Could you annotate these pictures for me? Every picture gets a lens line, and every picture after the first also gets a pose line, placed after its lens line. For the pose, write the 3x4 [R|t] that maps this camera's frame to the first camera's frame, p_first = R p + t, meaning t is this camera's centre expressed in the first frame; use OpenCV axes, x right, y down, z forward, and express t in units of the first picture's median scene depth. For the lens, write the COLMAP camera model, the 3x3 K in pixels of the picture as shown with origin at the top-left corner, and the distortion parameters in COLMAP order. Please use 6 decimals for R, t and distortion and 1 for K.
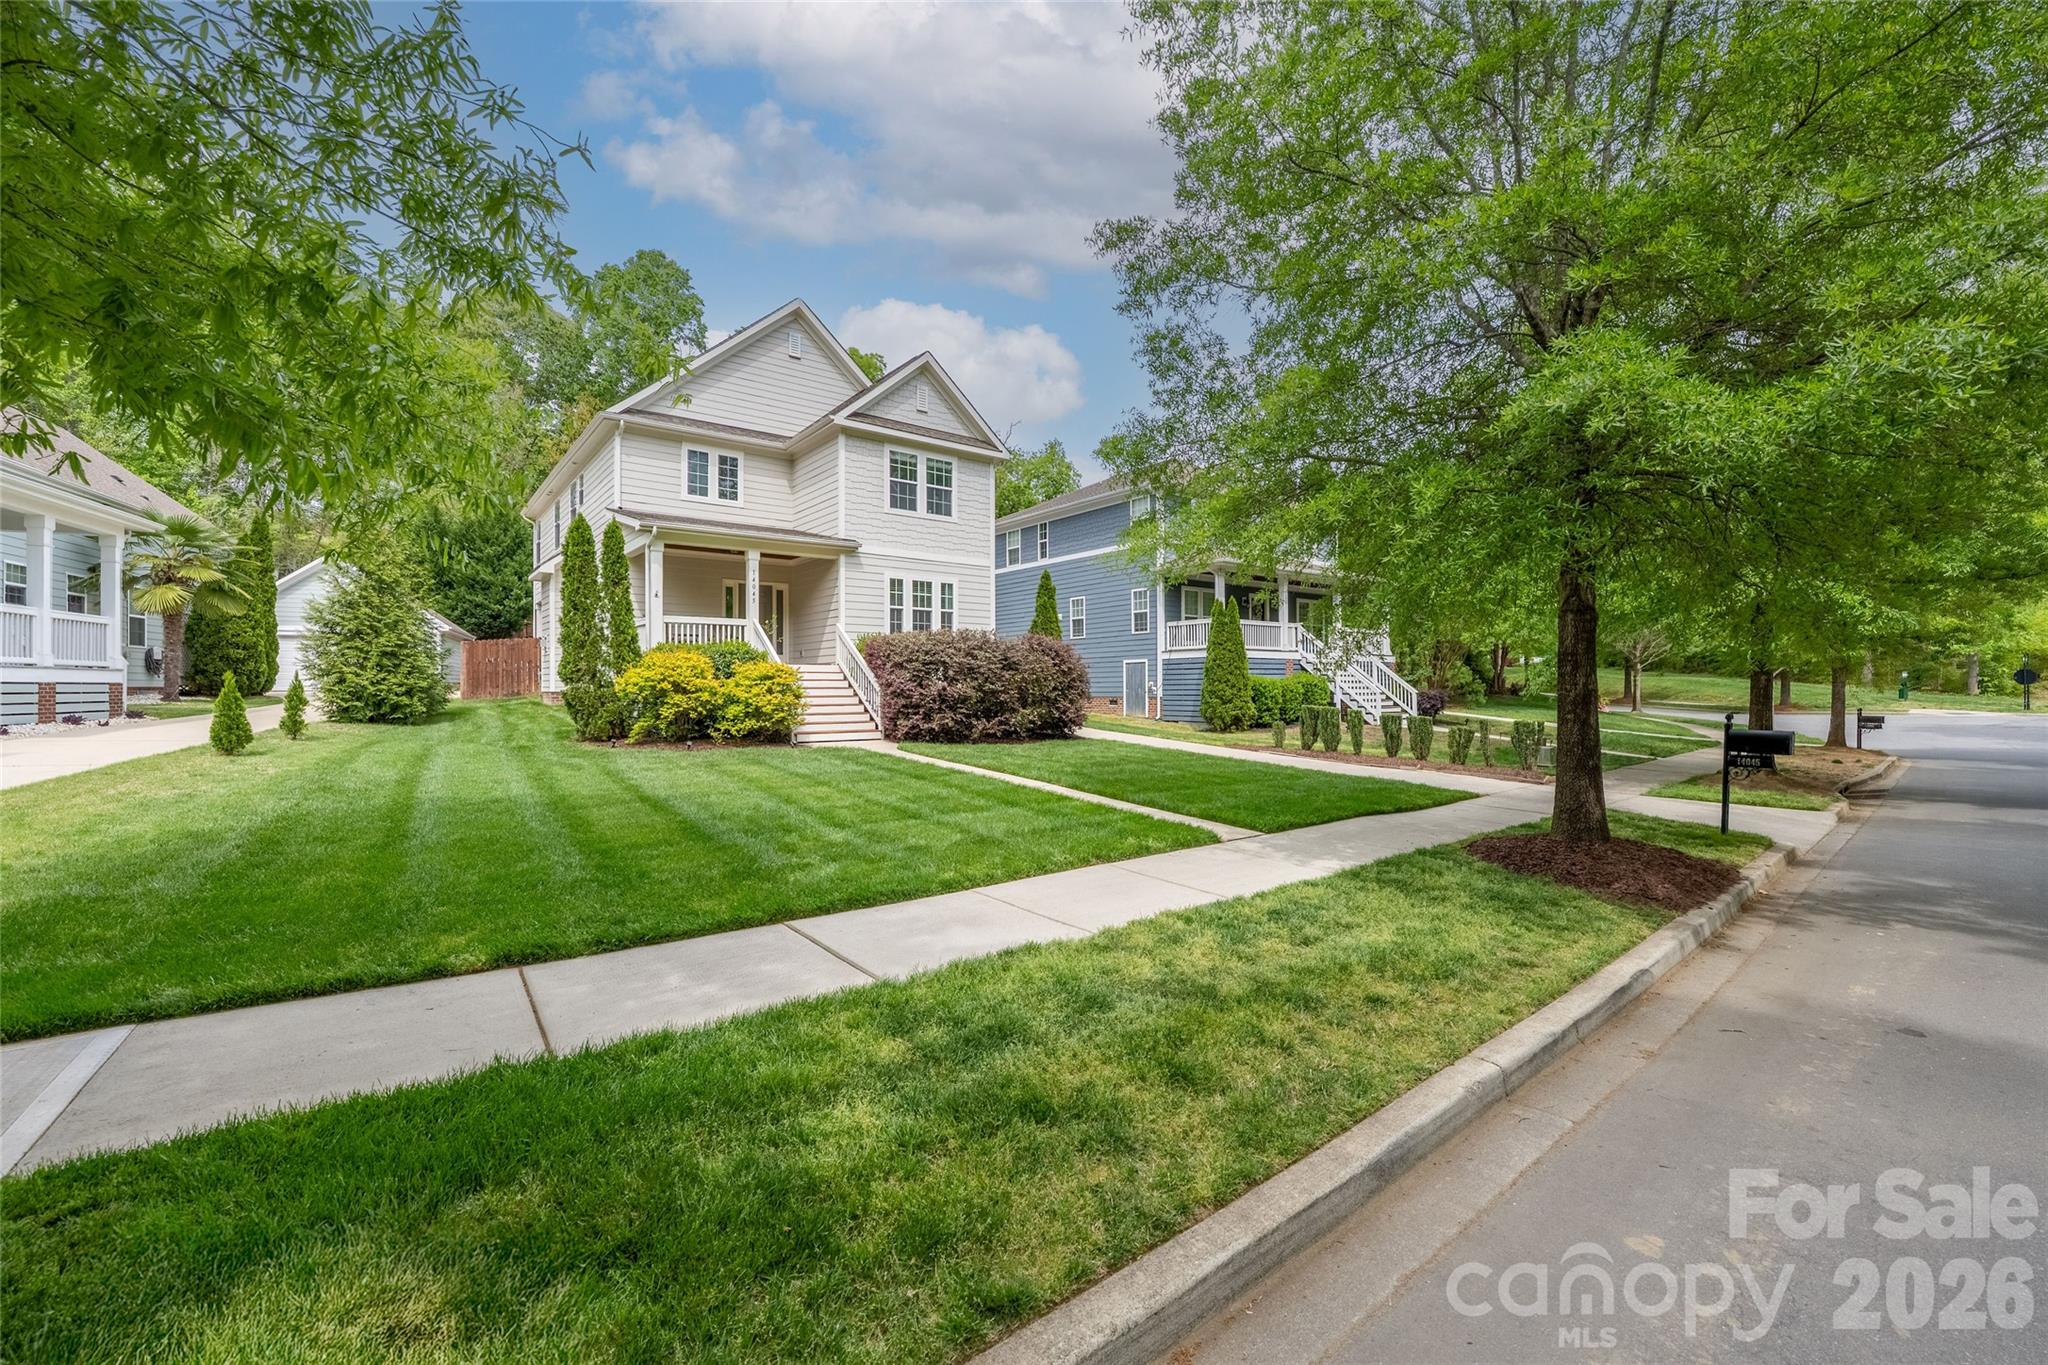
lens RADIAL K [[821.7, 0, 1022.6], [0, 821.7, 686.9], [0, 0, 1]] dist [-0.004087, -0.000346]
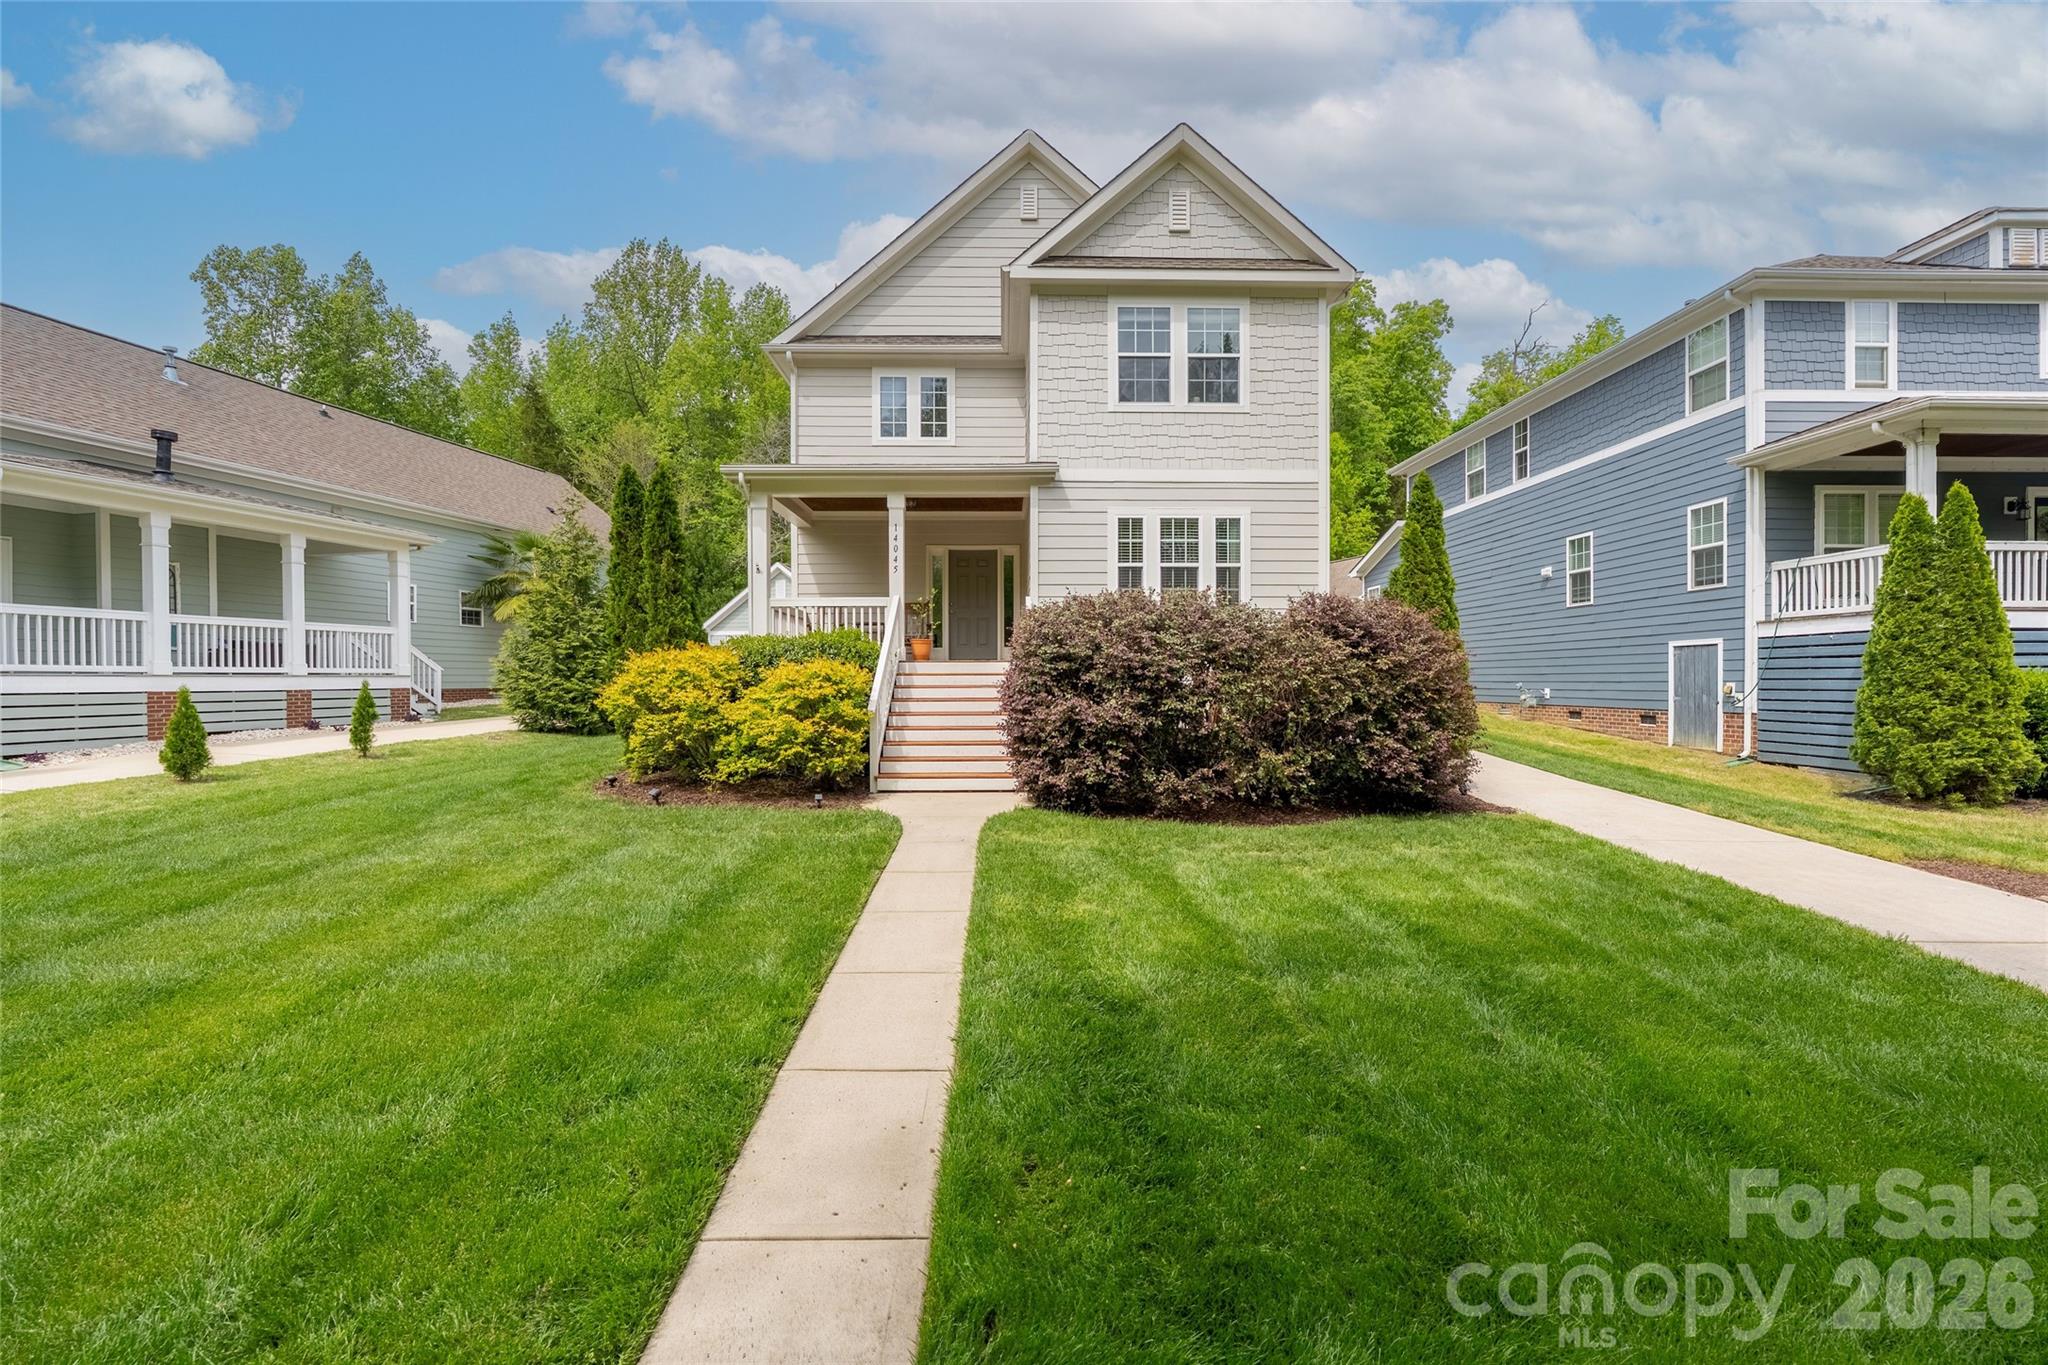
lens RADIAL K [[821.7, 0, 1022.6], [0, 821.7, 686.9], [0, 0, 1]] dist [-0.004087, -0.000346]
pose [[0.806836, 0.006392, -0.590740, 0.137733], [0.001226, 0.999921, 0.012493, -0.013970], [0.590774, -0.010804, 0.806765, 0.448169]]
